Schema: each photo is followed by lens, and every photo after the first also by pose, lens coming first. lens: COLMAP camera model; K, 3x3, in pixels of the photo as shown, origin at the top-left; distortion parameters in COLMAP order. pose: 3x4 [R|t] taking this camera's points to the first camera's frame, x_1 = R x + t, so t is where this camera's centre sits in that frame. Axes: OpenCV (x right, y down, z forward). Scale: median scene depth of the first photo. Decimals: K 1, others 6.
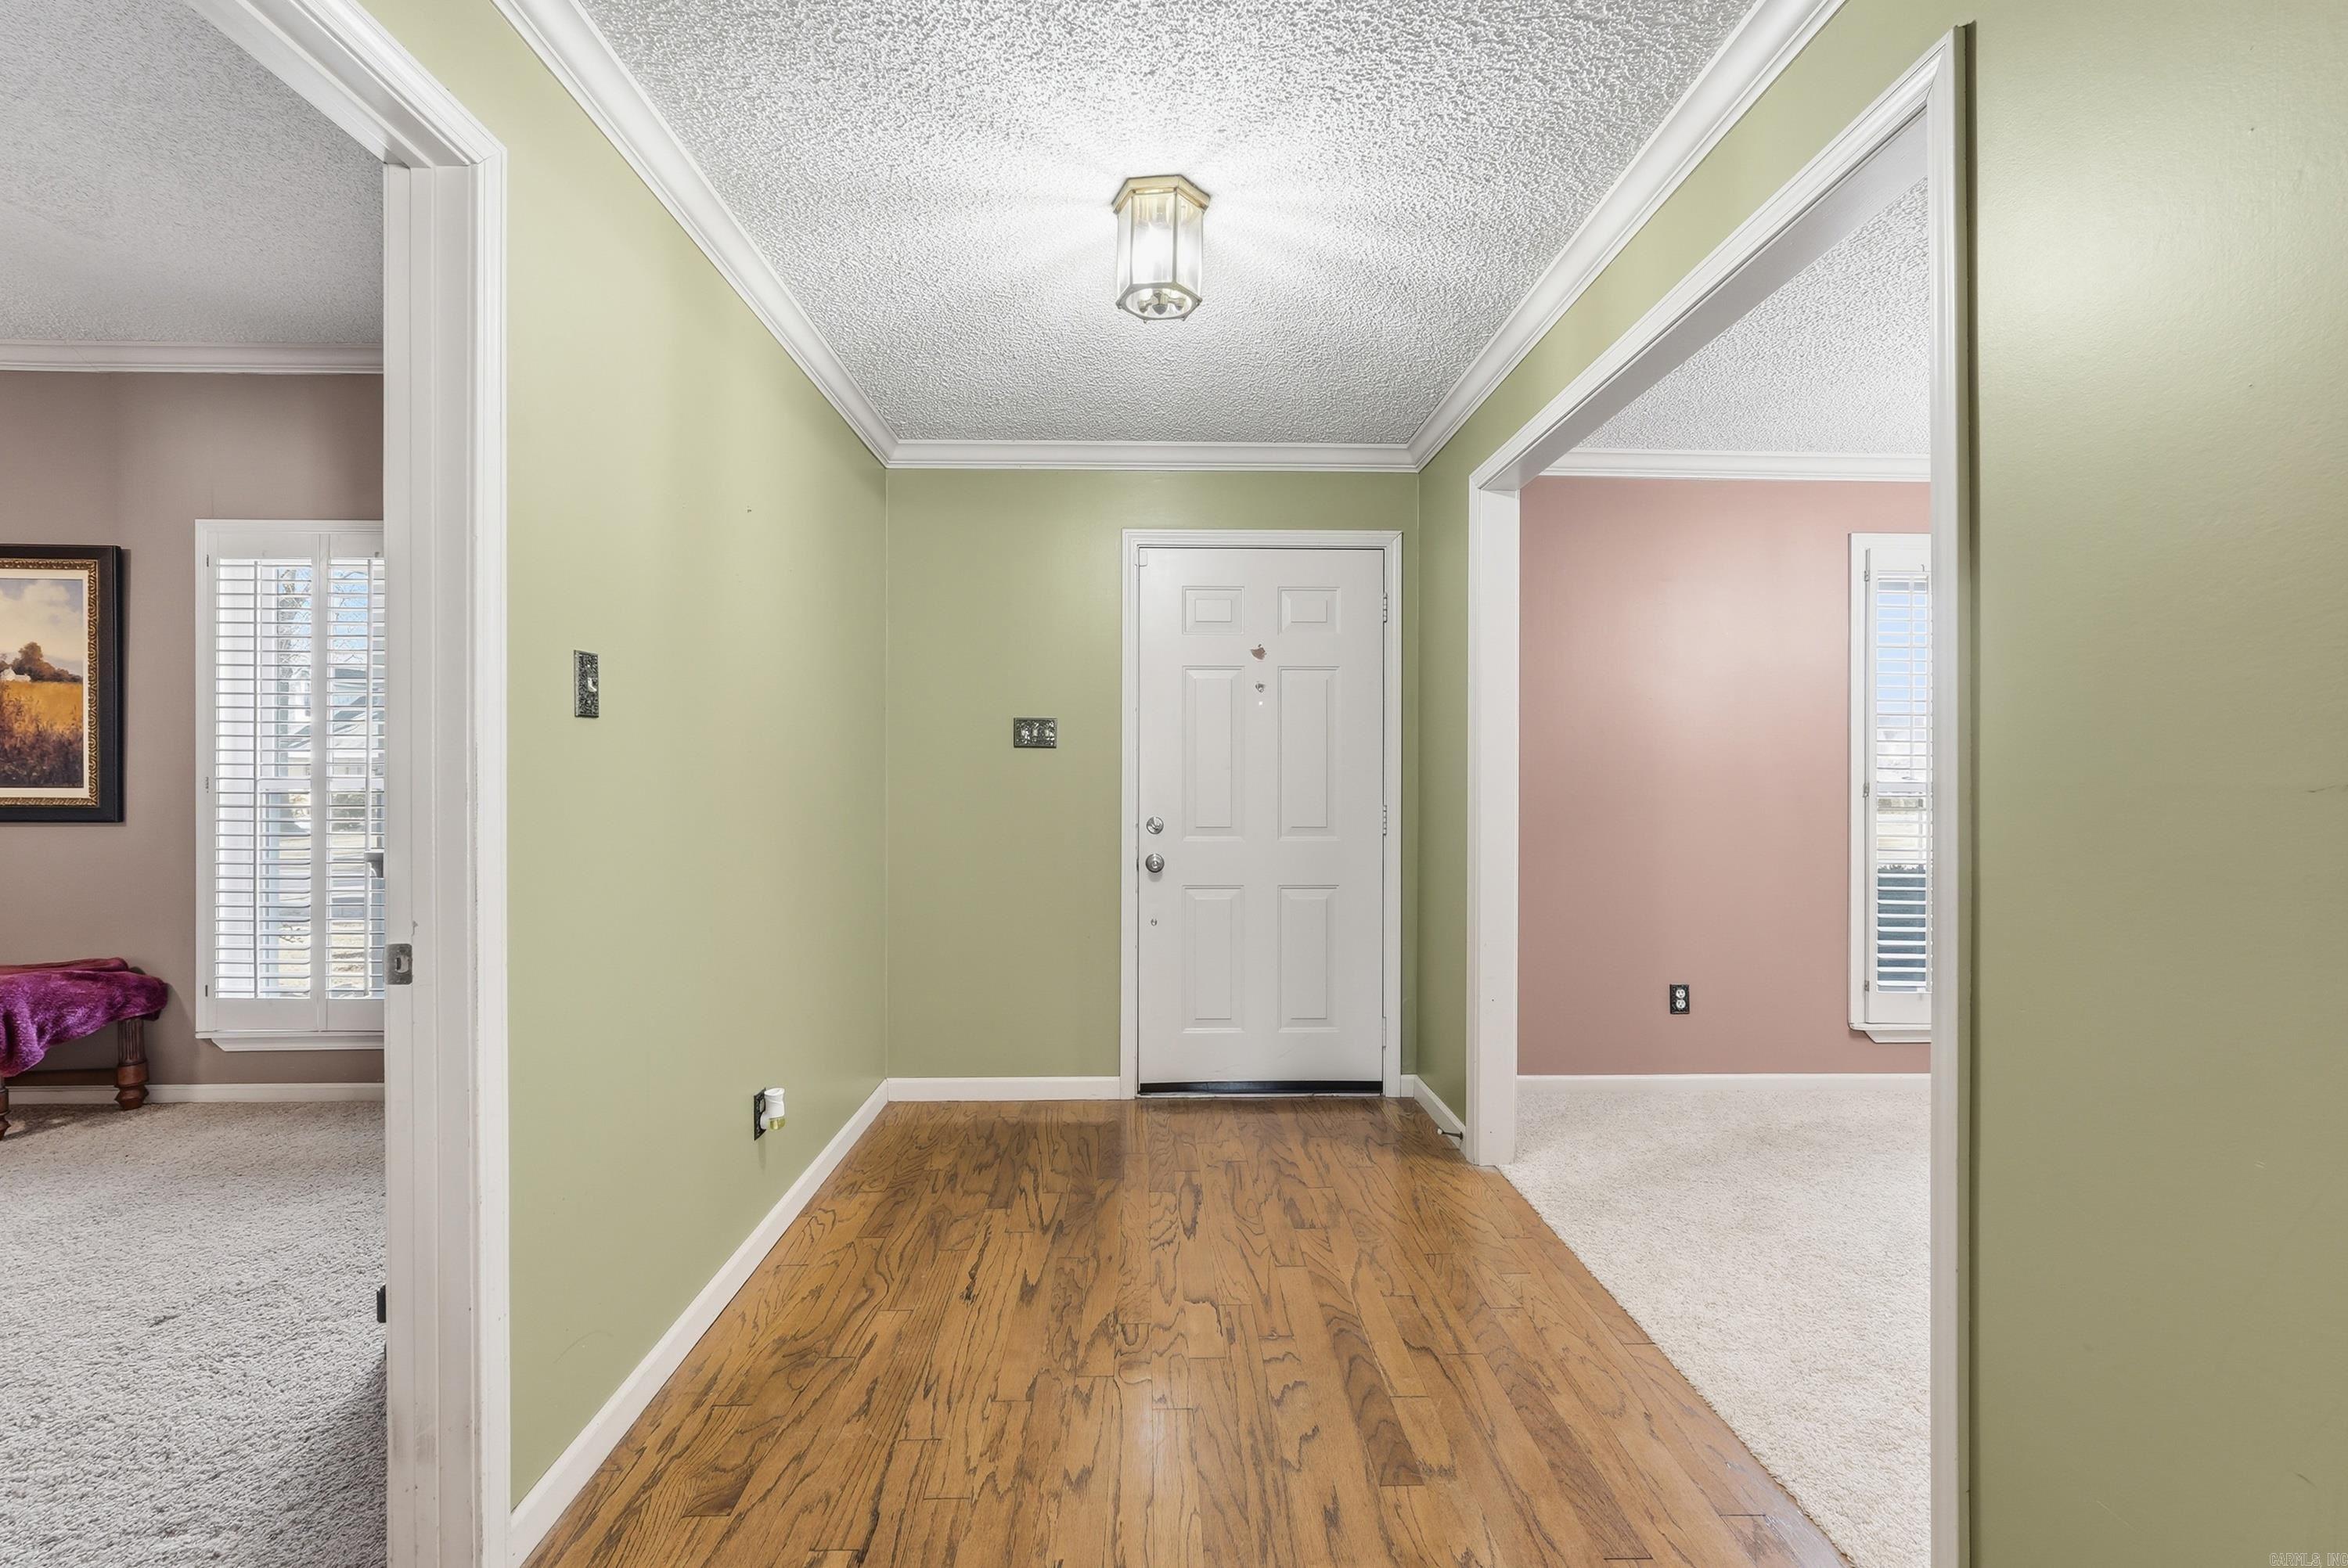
lens RADIAL K [[1043.1, 0, 1177.8], [0, 1043.1, 776.9], [0, 0, 1]] dist [-0.019565, 0.007446]
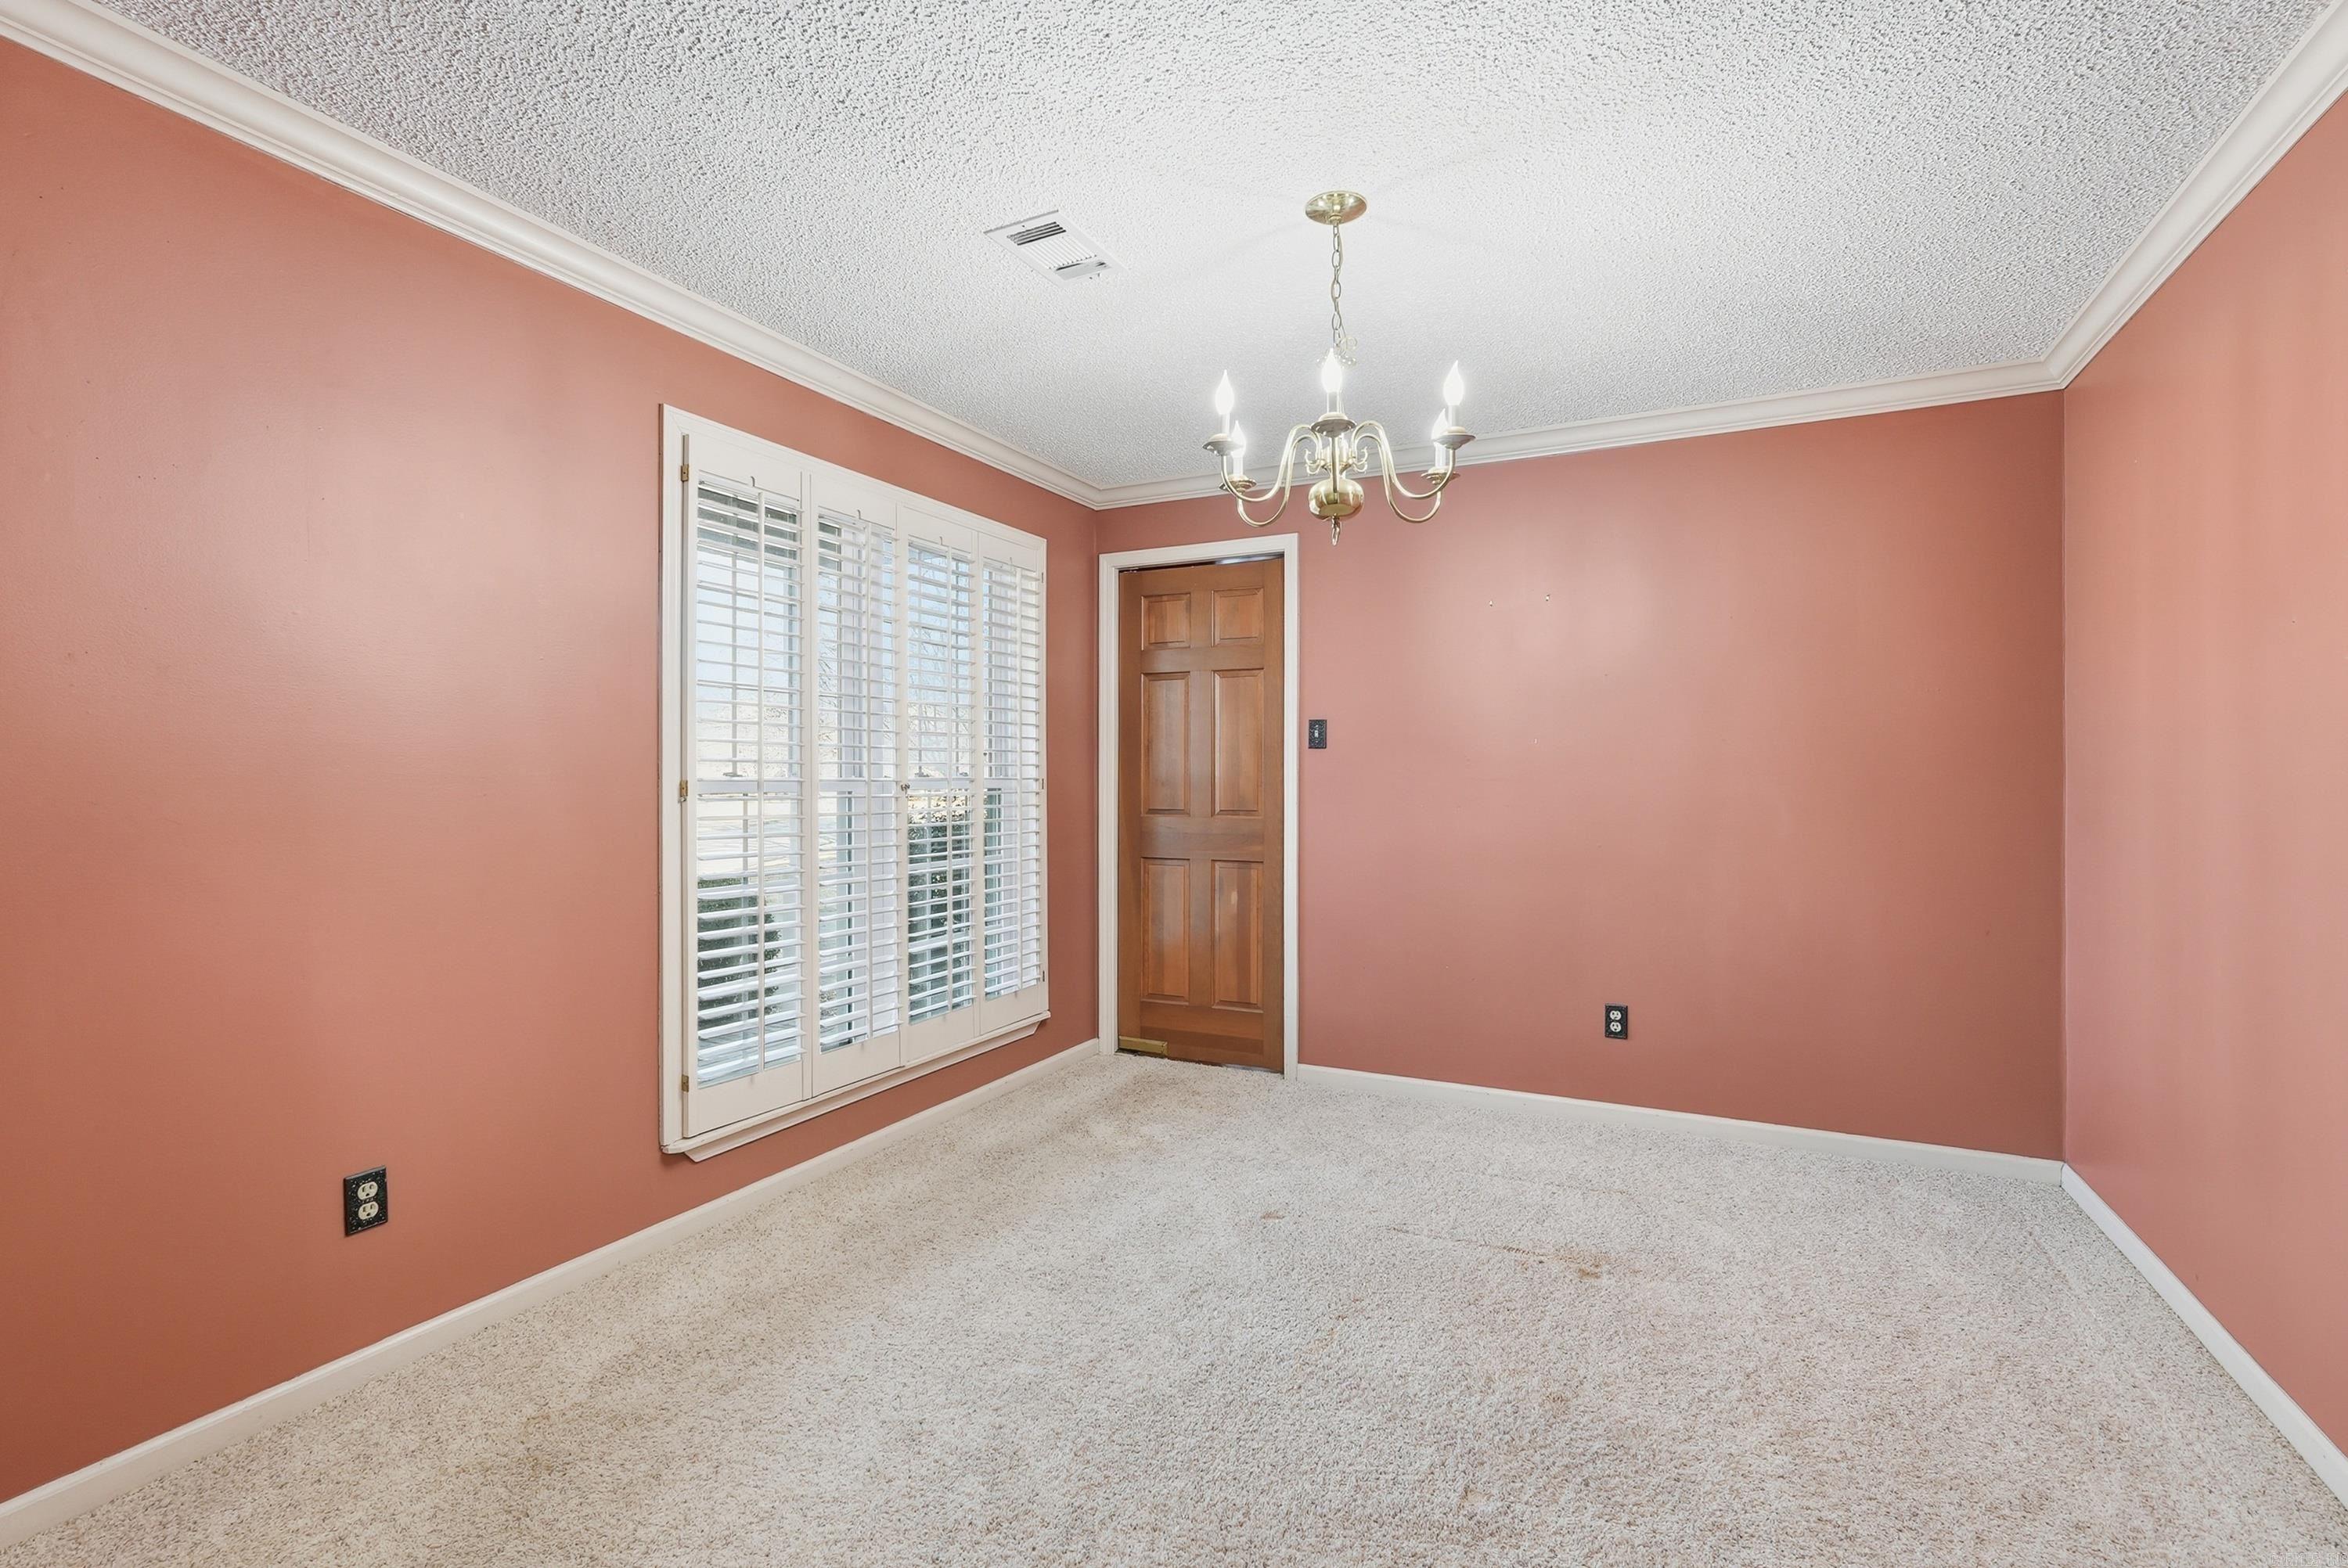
lens RADIAL K [[1043.1, 0, 1160.5], [0, 1043.1, 775.3], [0, 0, 1]] dist [-0.019565, 0.007446]
pose [[0.473460, -0.000089, 0.880815, 0.218904], [0.000021, 1.000000, 0.000090, 0.002534], [-0.880815, -0.000024, 0.473460, 0.409917]]
